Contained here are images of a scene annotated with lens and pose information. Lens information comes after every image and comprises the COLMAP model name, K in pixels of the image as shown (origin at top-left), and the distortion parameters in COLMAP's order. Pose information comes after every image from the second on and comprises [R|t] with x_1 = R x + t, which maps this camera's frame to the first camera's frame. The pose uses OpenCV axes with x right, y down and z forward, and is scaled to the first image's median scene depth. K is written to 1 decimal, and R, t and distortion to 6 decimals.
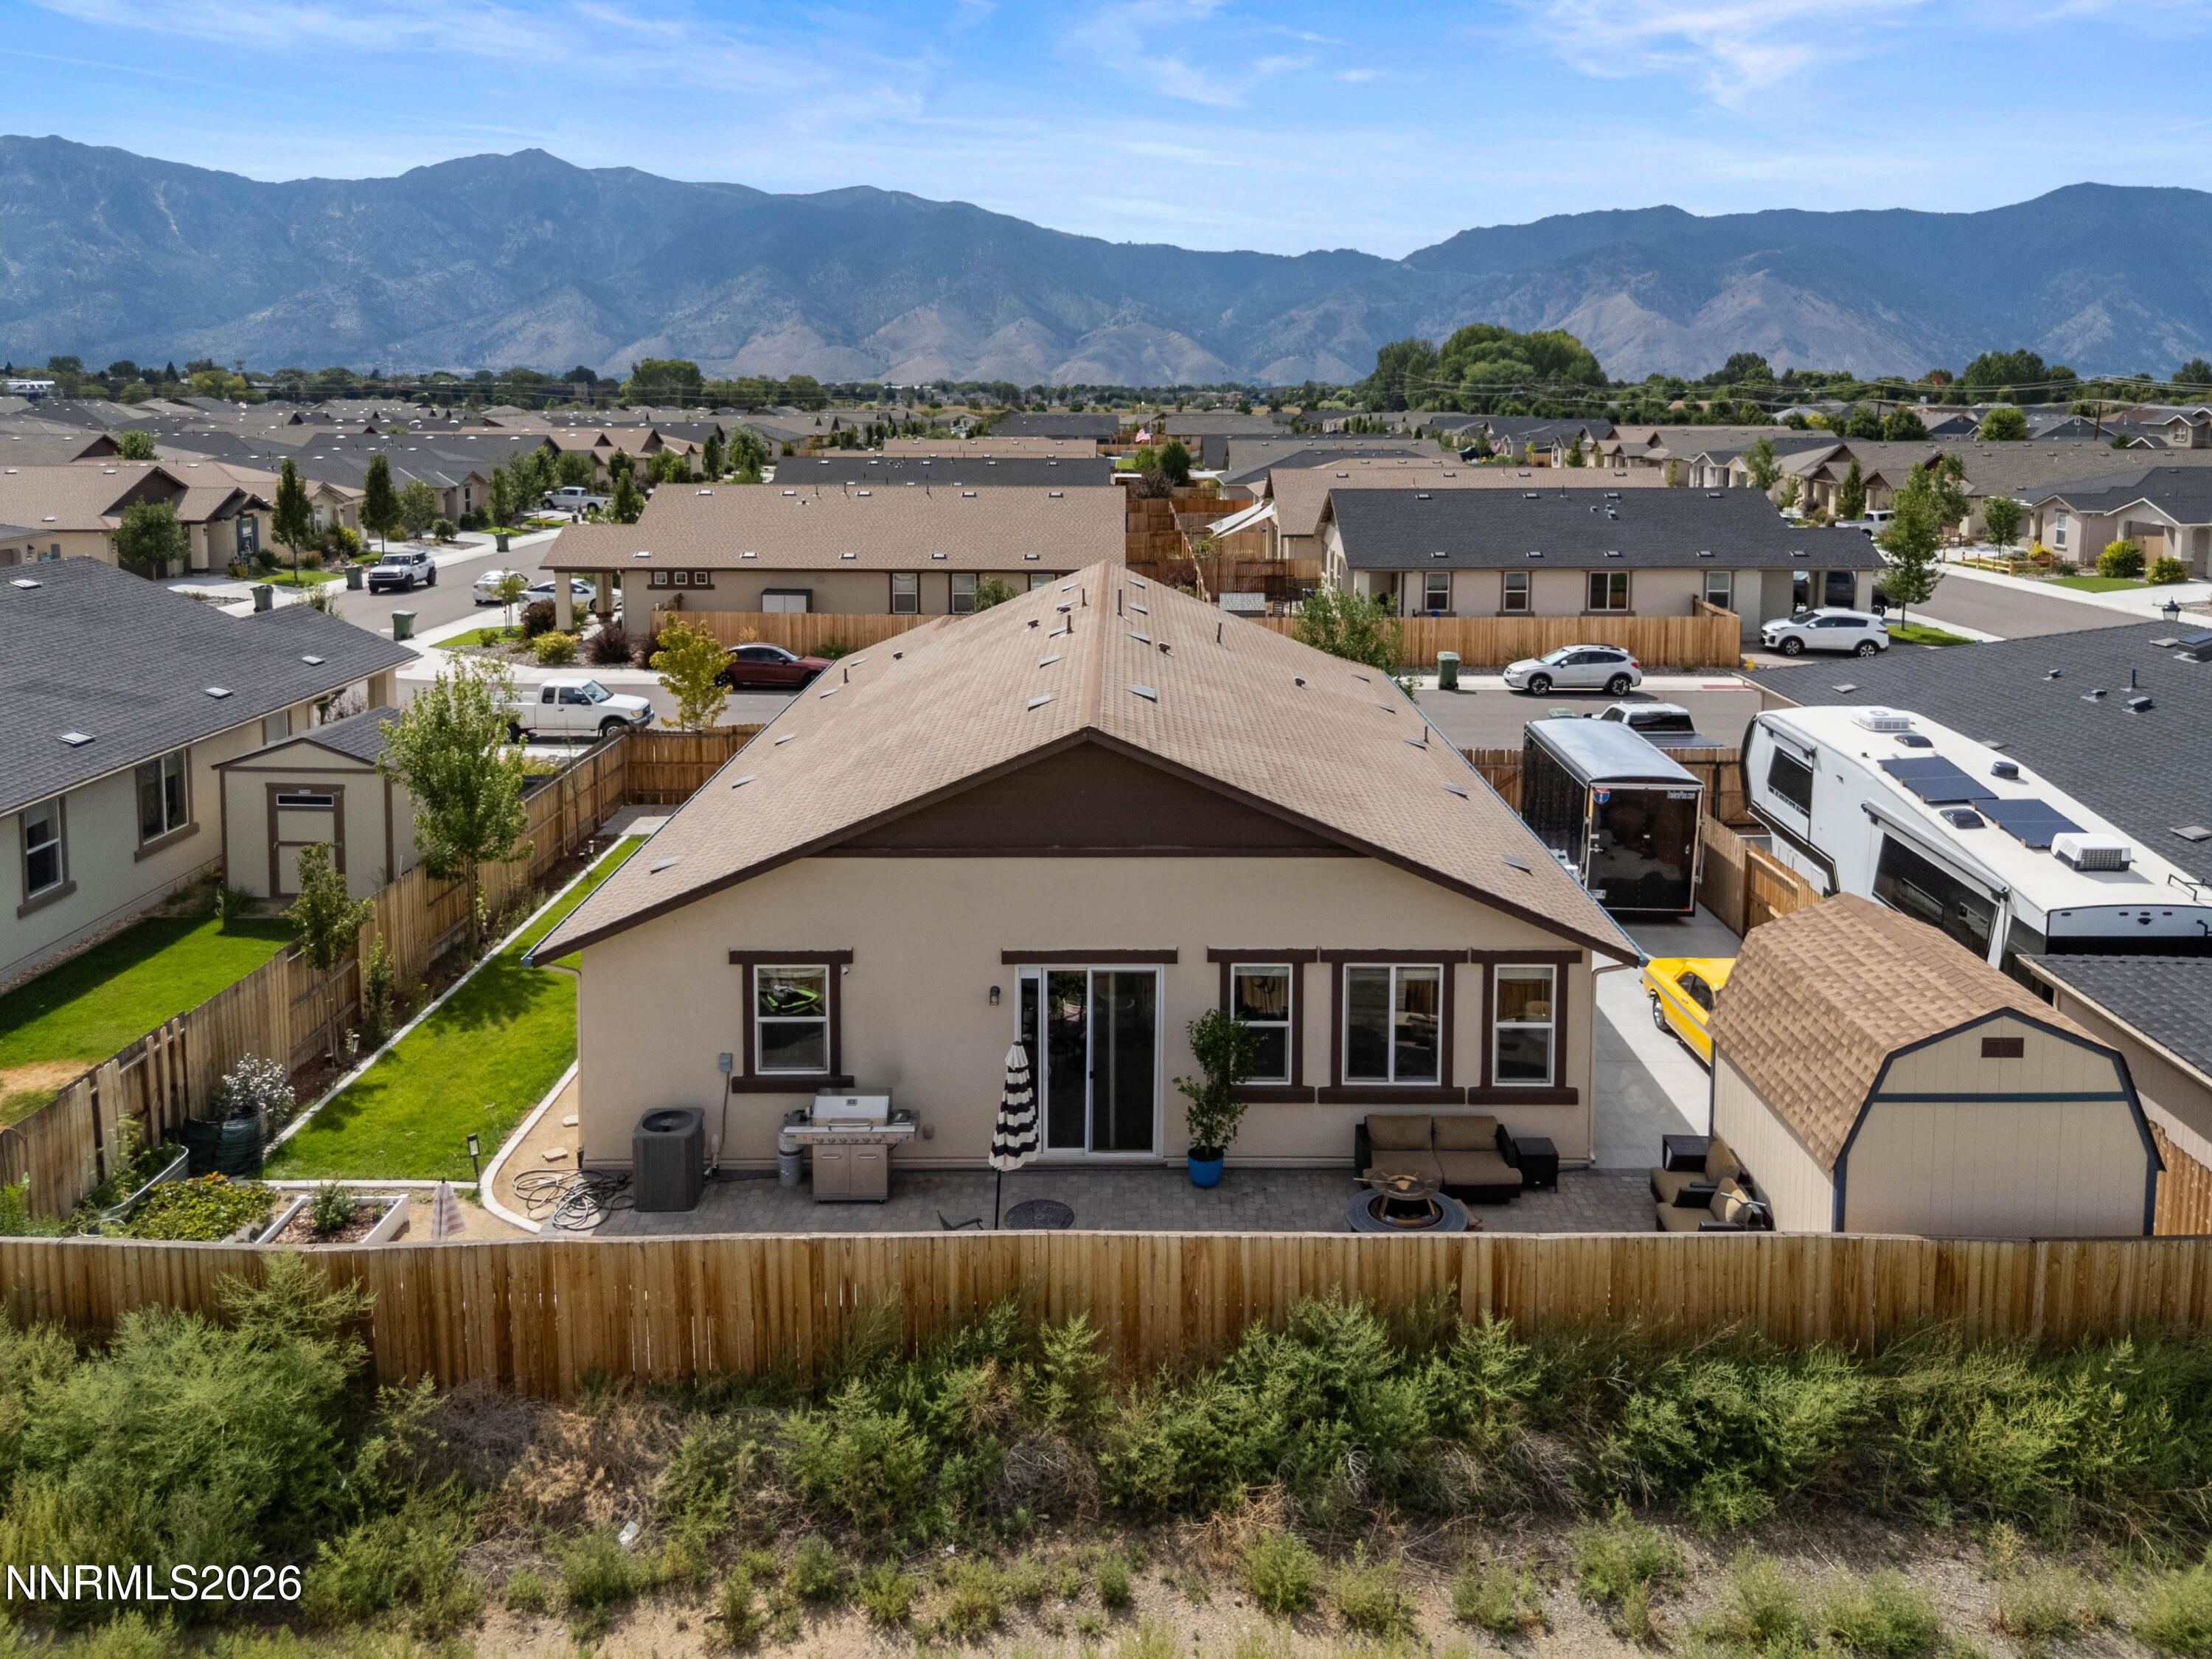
lens RADIAL K [[1814.8, 0, 1138.7], [0, 1814.8, 779.8], [0, 0, 1]] dist [0.040114, -0.011555]
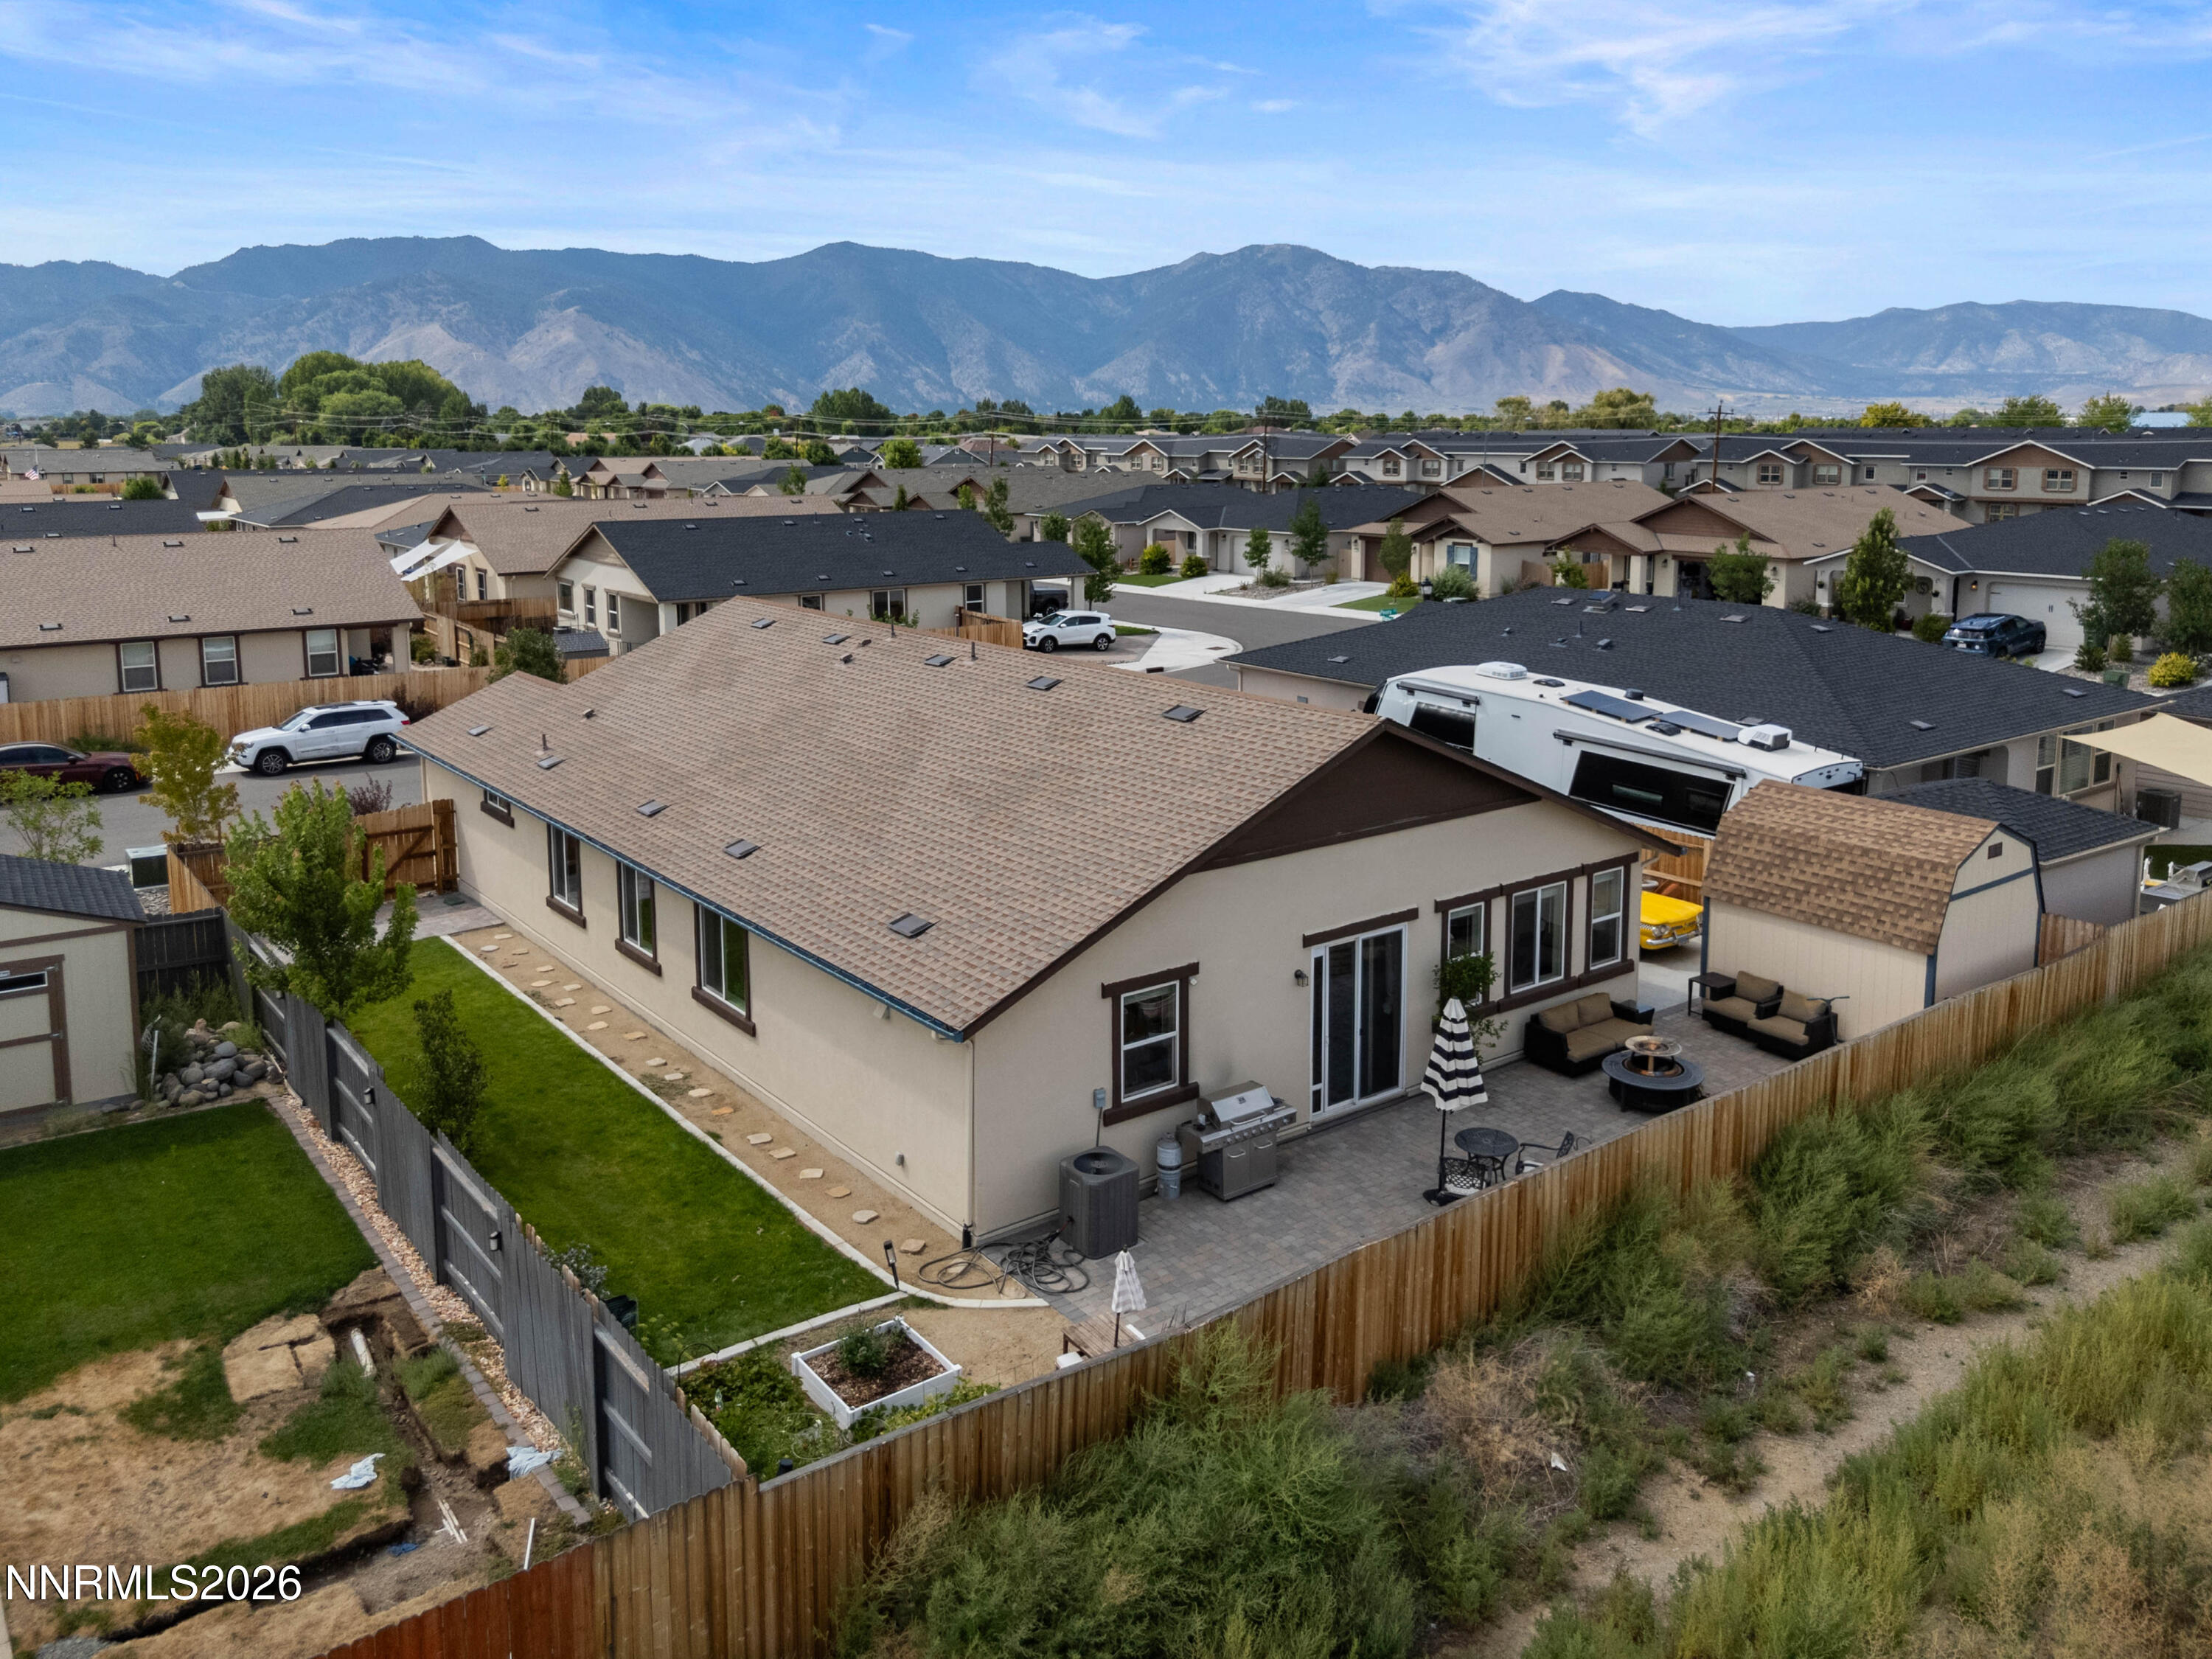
lens RADIAL K [[1724.0, 0, 1227.5], [0, 1724.0, 784.9], [0, 0, 1]] dist [0.047215, -0.005027]
pose [[0.784857, -0.134331, 0.604941, -0.712957], [0.137118, 0.989670, 0.041864, -0.045632], [-0.604316, 0.050091, 0.795169, 0.184017]]
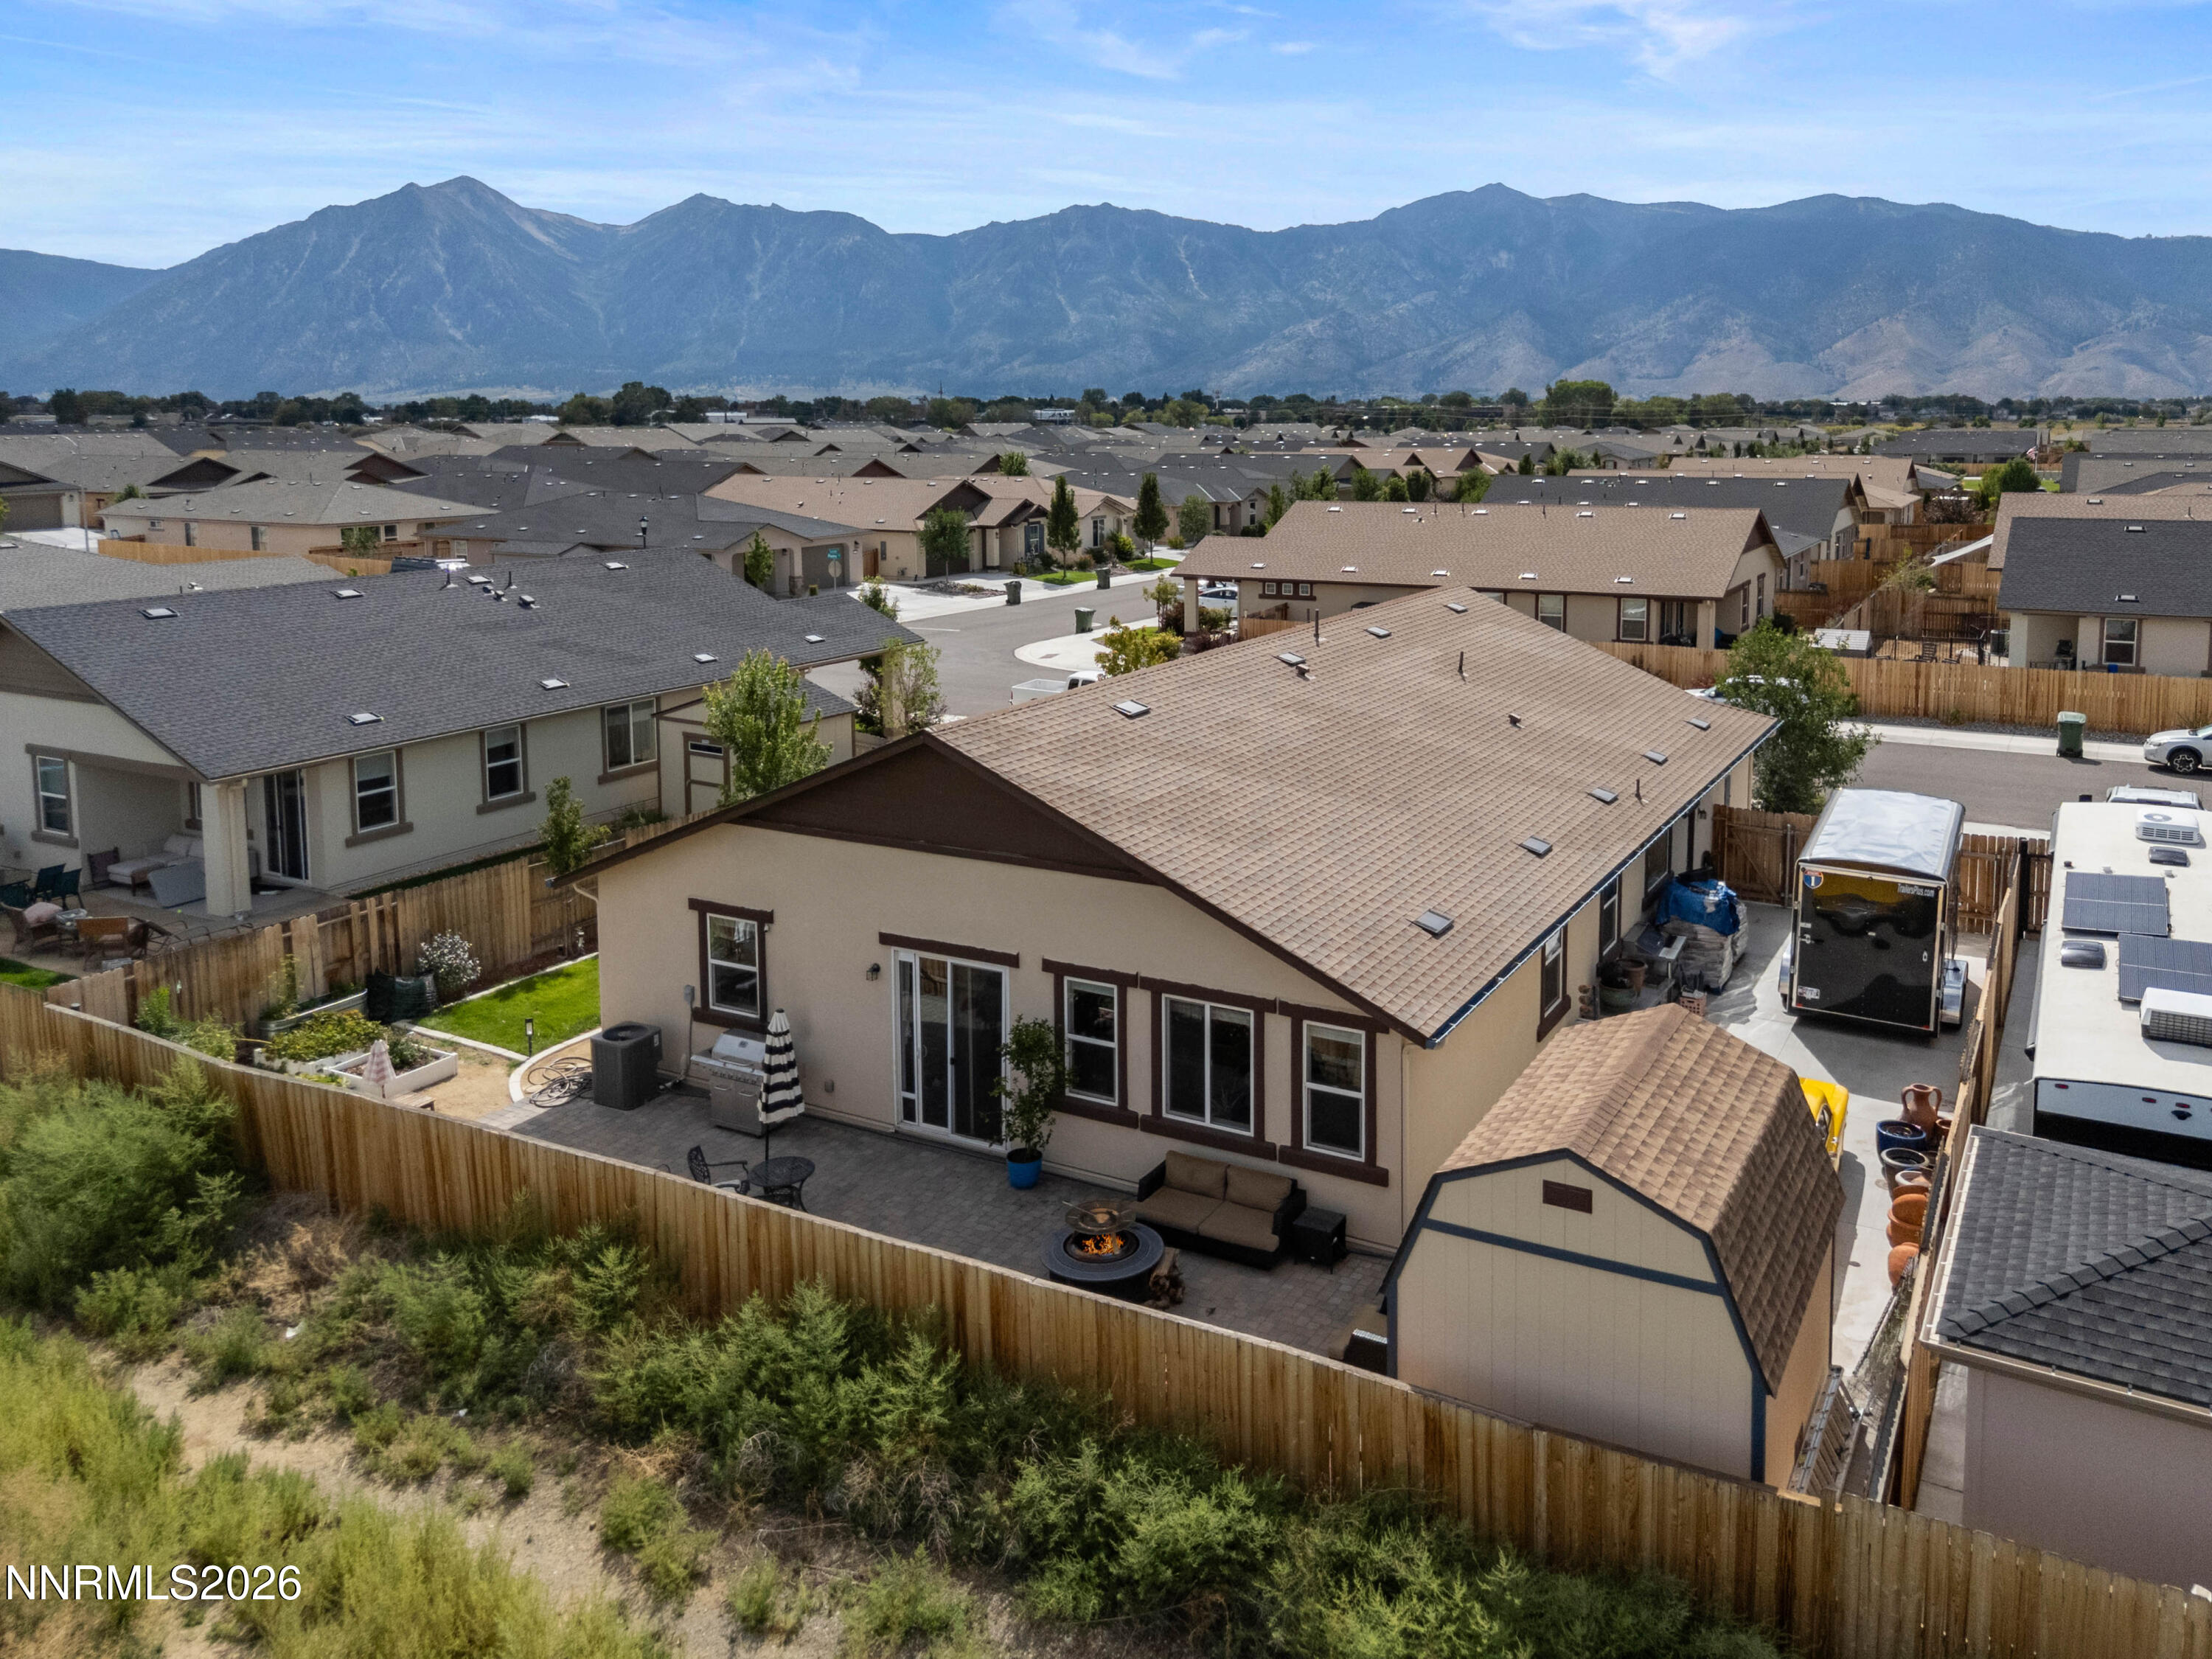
lens RADIAL K [[1746.4, 0, 1093.4], [0, 1746.4, 827.4], [0, 0, 1]] dist [0.050945, -0.014993]
pose [[0.861731, 0.112982, -0.494626, 0.526280], [-0.102134, 0.993563, 0.049012, -0.030380], [0.496979, 0.008283, 0.867723, 0.155295]]
